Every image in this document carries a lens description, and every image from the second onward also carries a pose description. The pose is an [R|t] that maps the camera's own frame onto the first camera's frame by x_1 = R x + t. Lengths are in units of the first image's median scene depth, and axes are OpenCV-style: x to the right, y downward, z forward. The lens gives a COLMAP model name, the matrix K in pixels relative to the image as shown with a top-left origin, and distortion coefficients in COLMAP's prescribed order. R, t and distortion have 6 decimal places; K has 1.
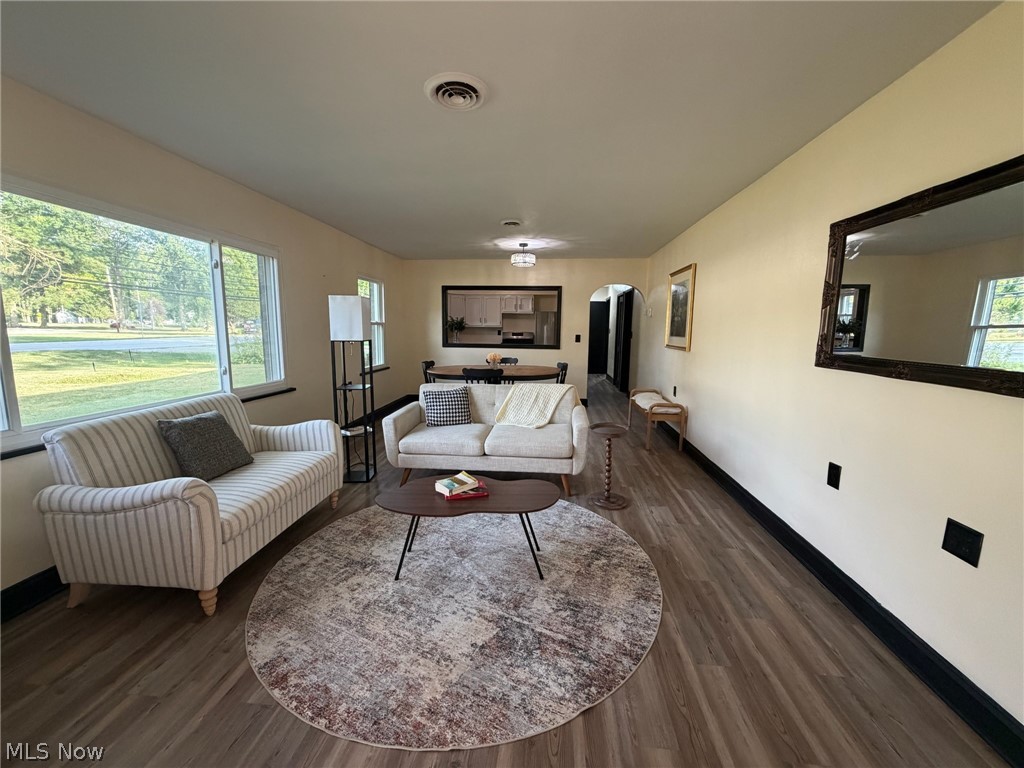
lens RADIAL K [[409.5, 0, 510.3], [0, 409.5, 384.8], [0, 0, 1]] dist [-0.000234, -0.000021]
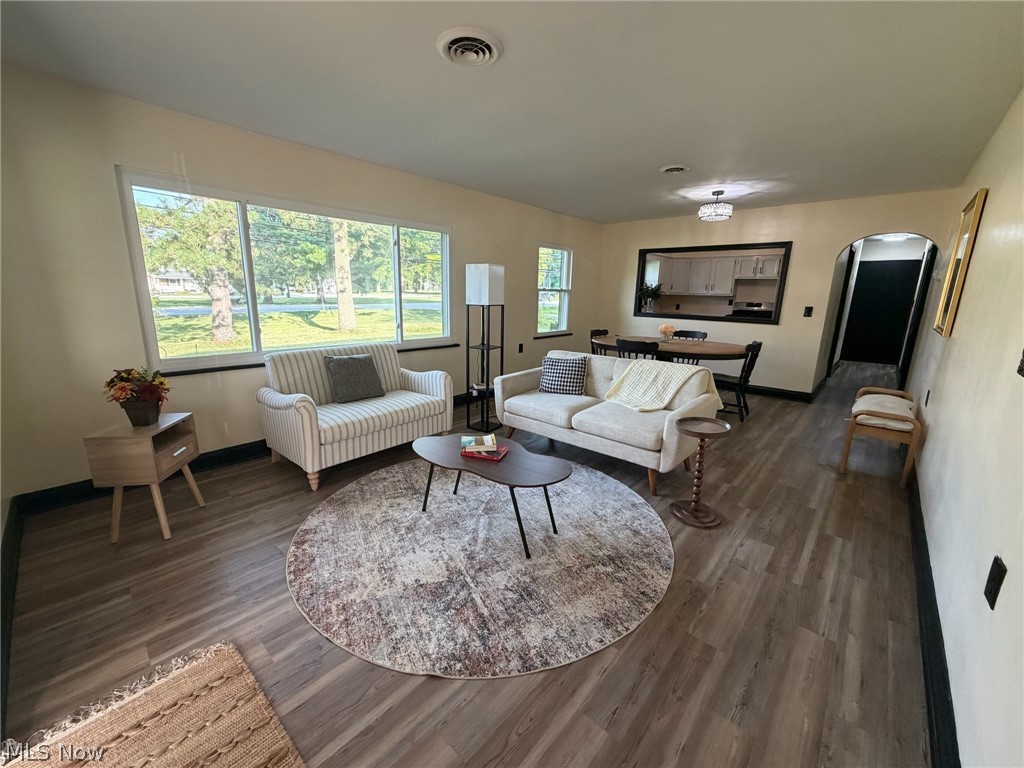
lens RADIAL K [[409.5, 0, 510.3], [0, 409.5, 384.8], [0, 0, 1]] dist [-0.000234, -0.000021]
pose [[0.803852, 0.137336, -0.578758, 0.485514], [-0.093281, 0.990048, 0.105373, -0.023802], [0.587470, -0.030717, 0.808663, 0.186280]]
